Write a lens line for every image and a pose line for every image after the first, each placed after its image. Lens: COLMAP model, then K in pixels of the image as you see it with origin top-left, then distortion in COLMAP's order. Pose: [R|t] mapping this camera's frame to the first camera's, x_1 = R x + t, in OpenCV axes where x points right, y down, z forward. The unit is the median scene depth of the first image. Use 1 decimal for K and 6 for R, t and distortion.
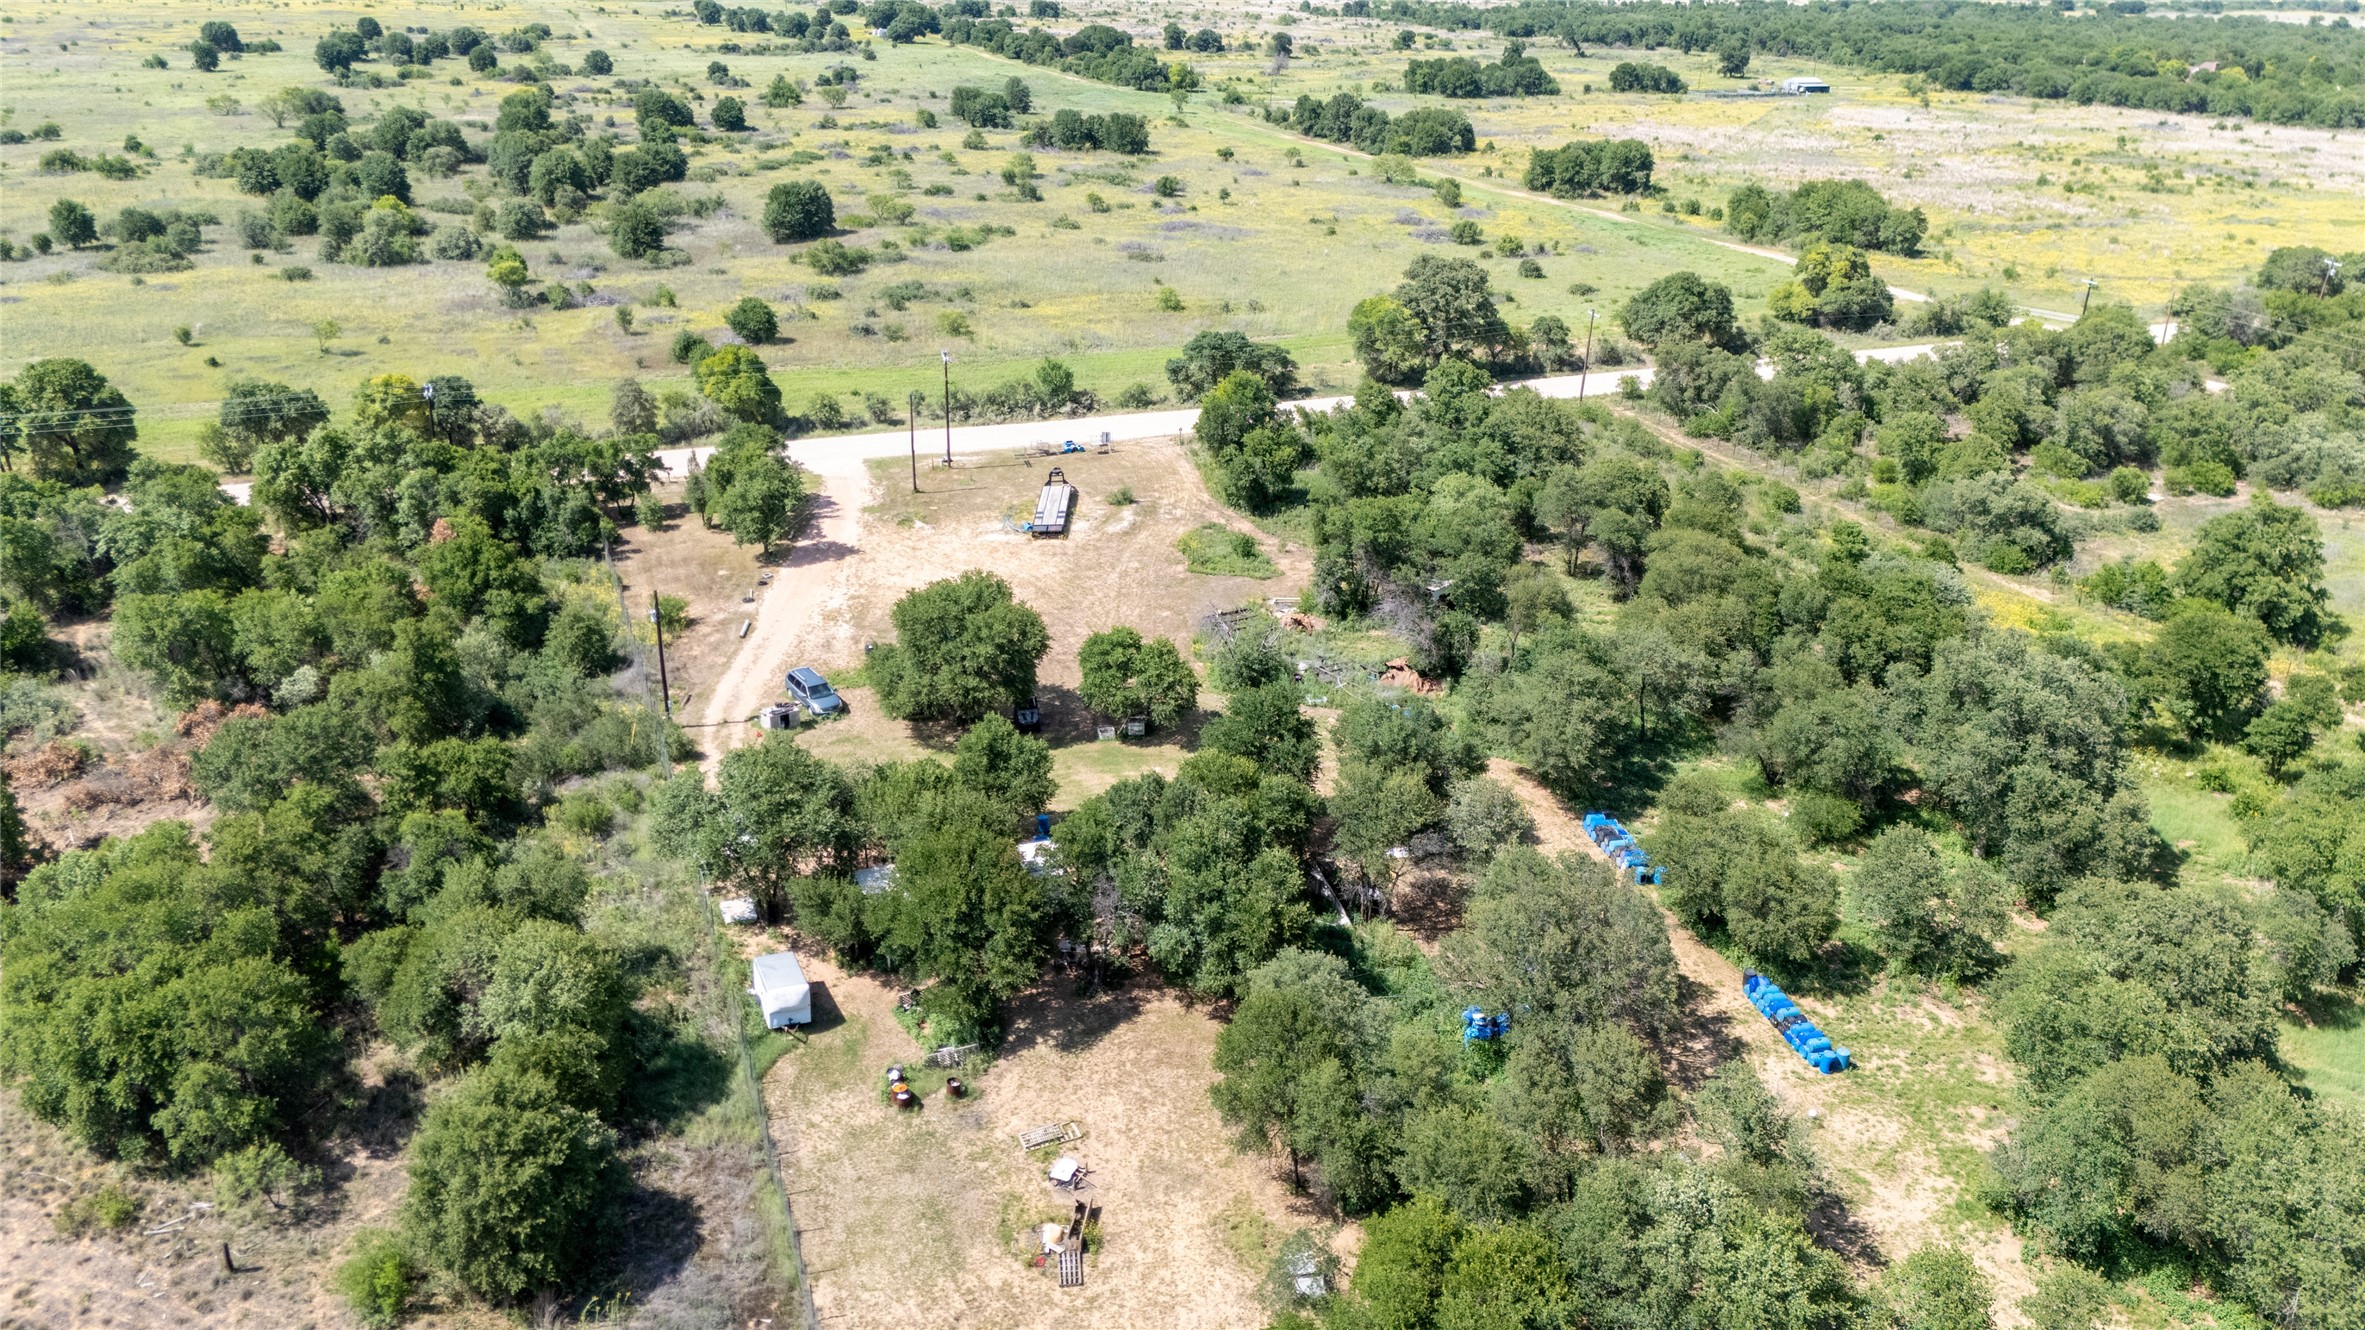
lens RADIAL K [[1727.0, 0, 1184.5], [0, 1727.0, 663.3], [0, 0, 1]] dist [0.077016, -0.070428]
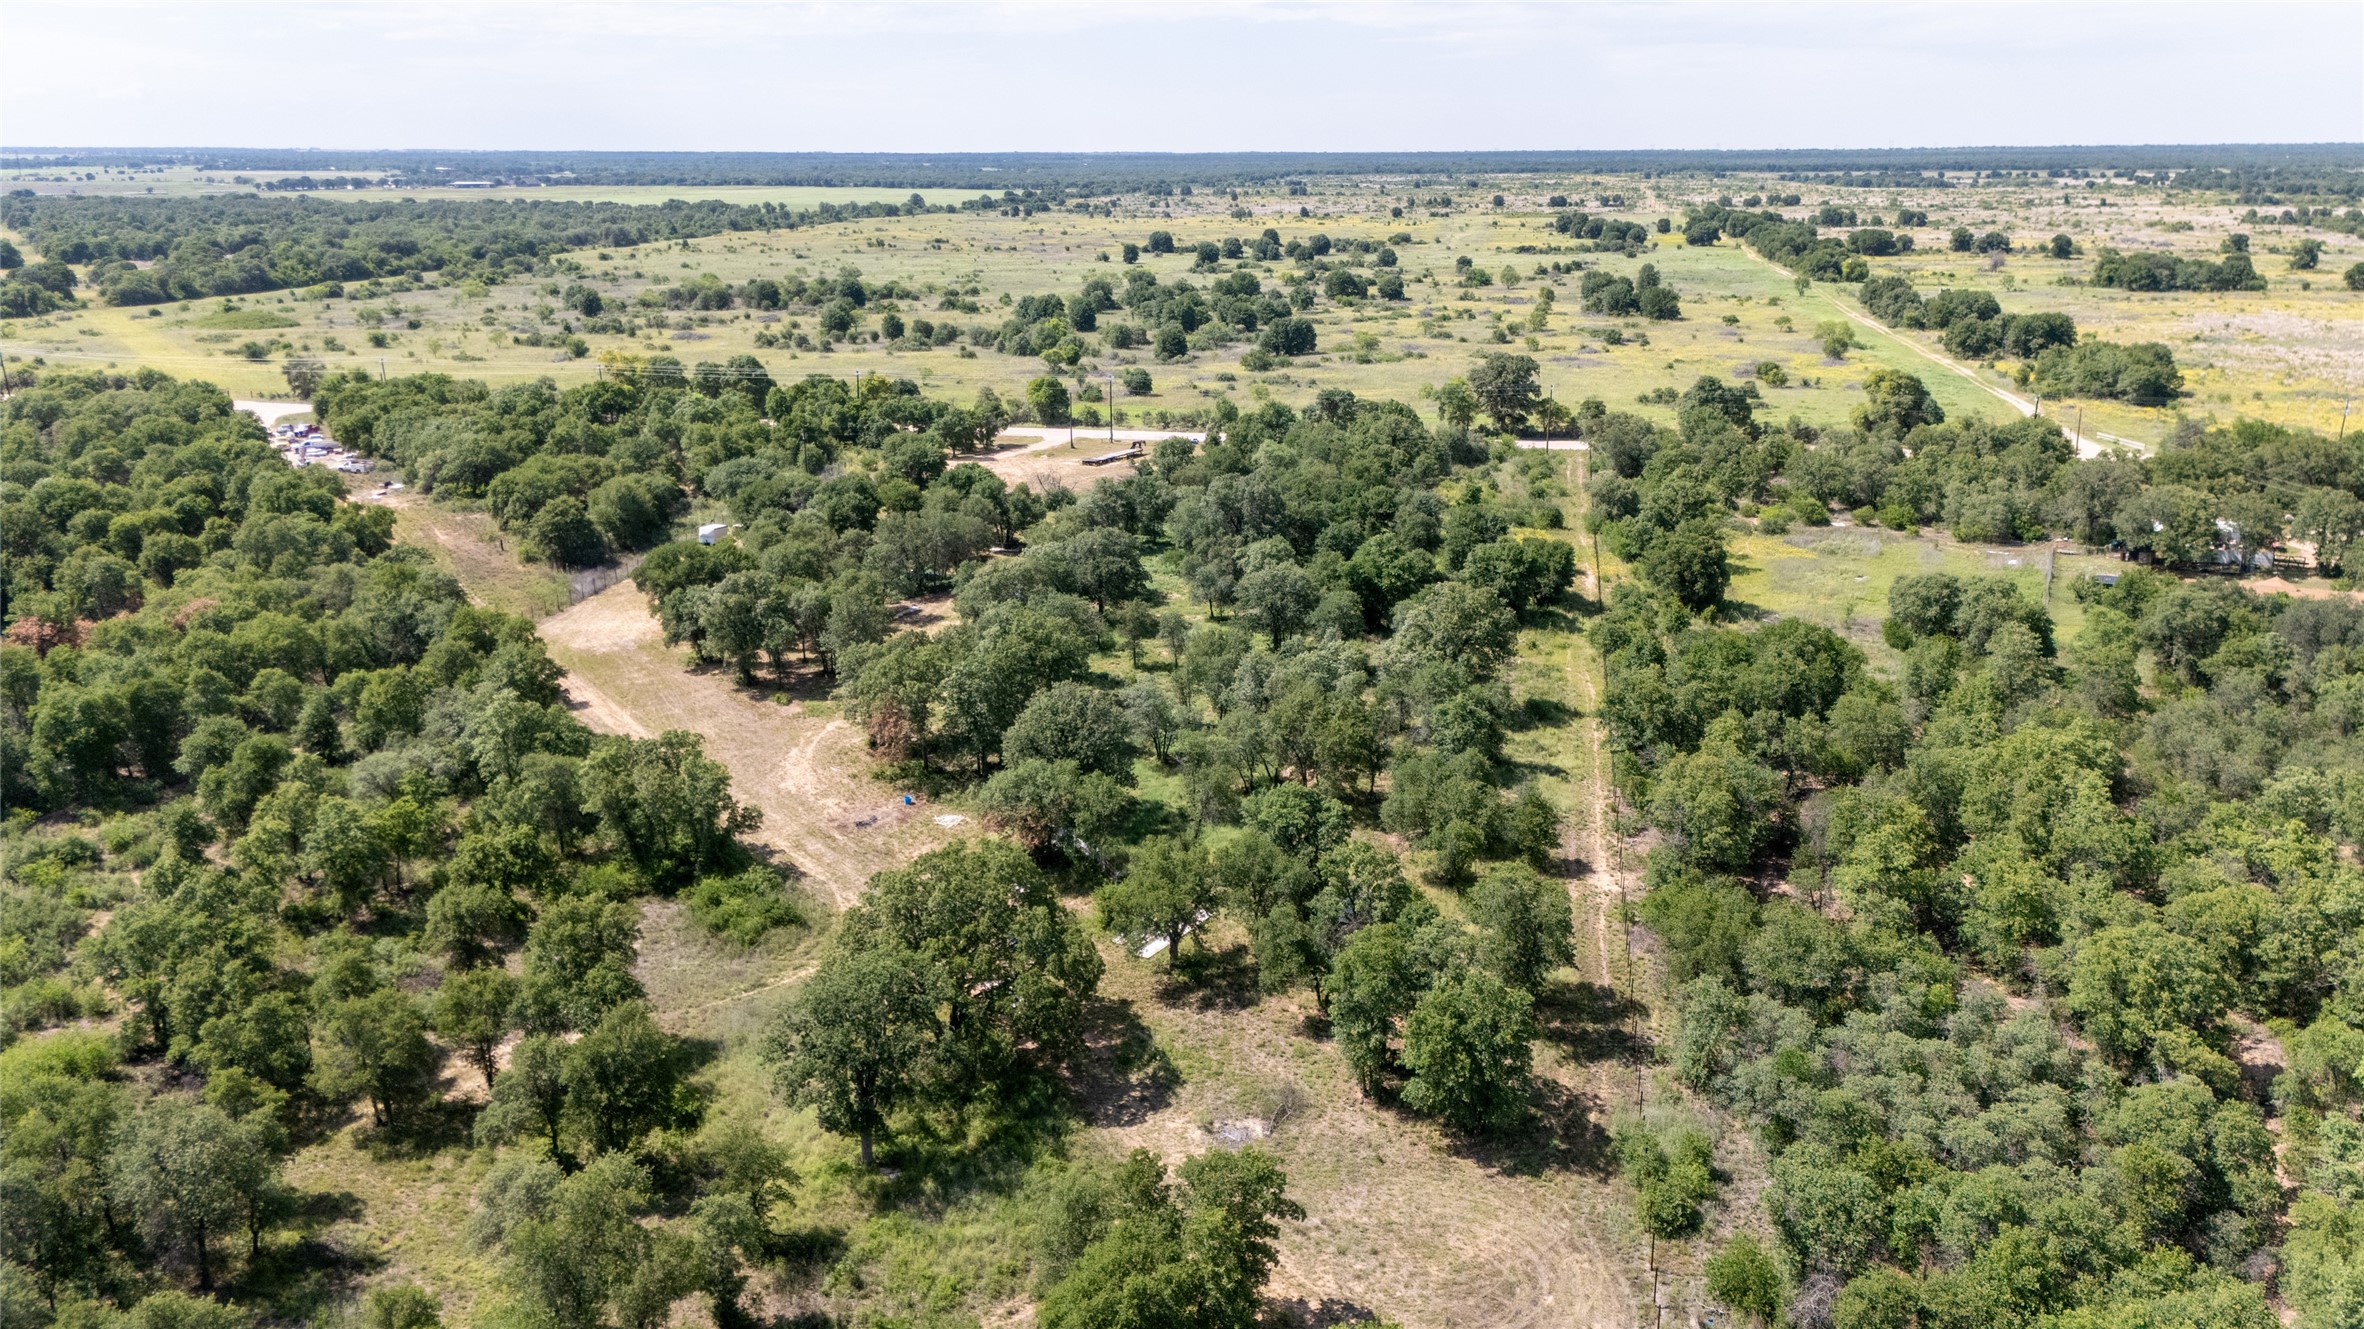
lens RADIAL K [[1787.1, 0, 1182.0], [0, 1787.1, 664.5], [0, 0, 1]] dist [0.033677, -0.002375]
pose [[0.835564, 0.130716, -0.533617, 0.437703], [-0.195567, 0.978430, -0.066551, 0.101236], [0.513407, 0.159966, 0.843104, -0.207508]]
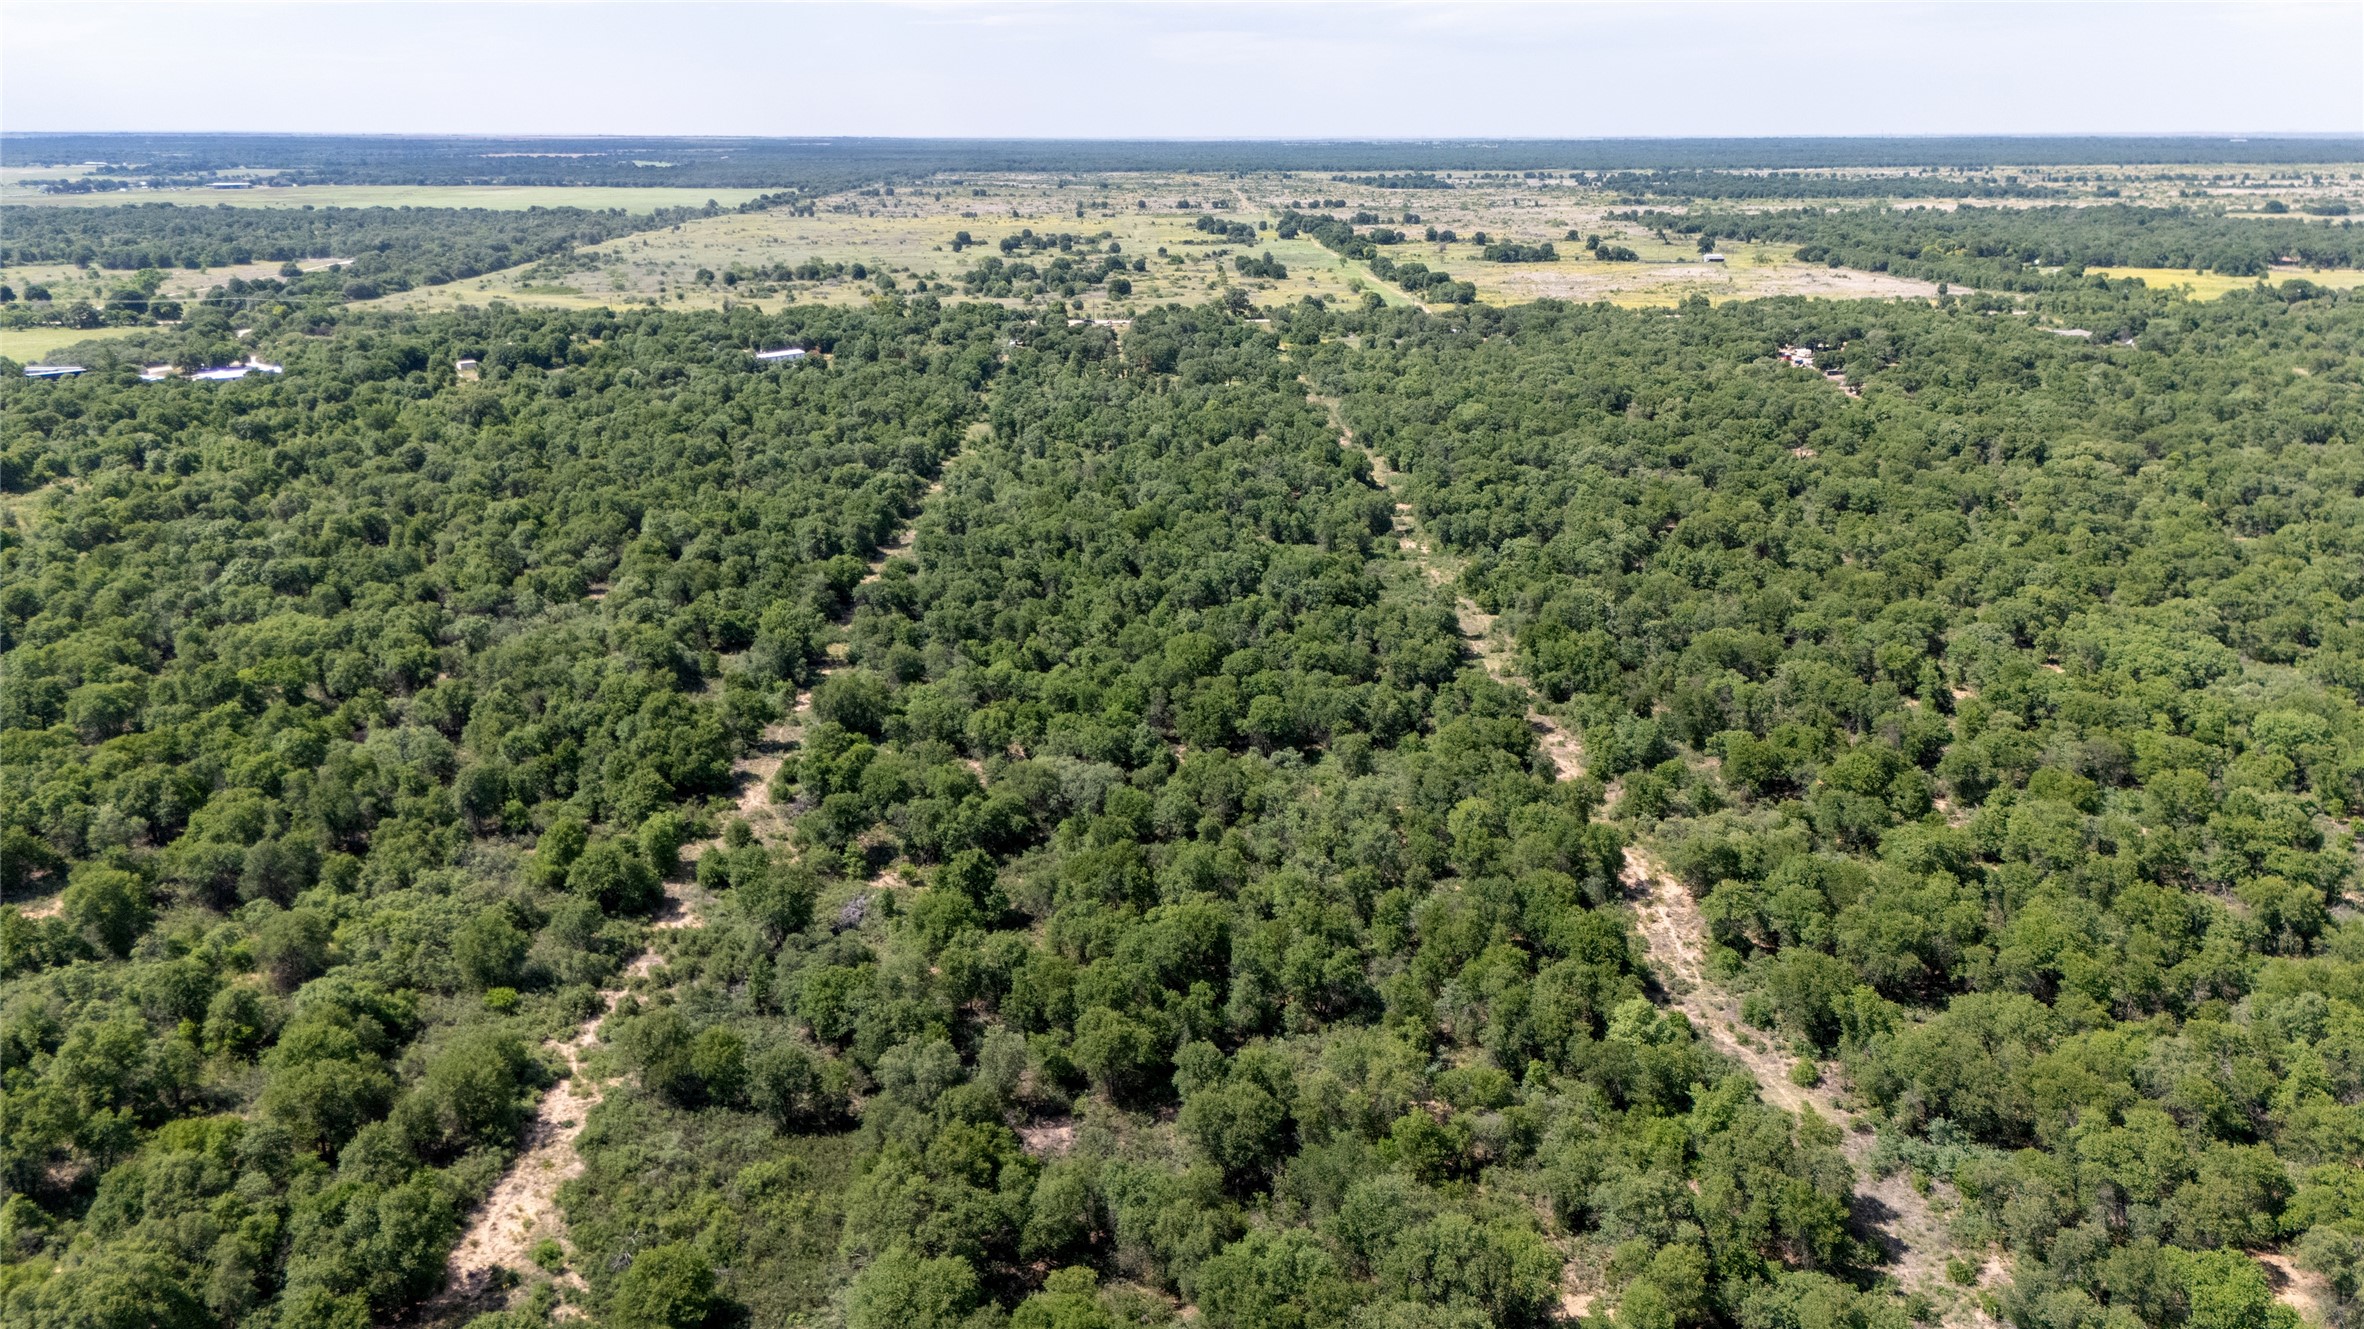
lens RADIAL K [[1756.1, 0, 1185.3], [0, 1756.1, 675.8], [0, 0, 1]] dist [0.081778, -0.080131]
pose [[0.938756, 0.082591, -0.334539, 0.841584], [-0.116573, 0.989727, -0.082775, 0.569421], [0.324266, 0.116704, 0.938739, -1.555558]]
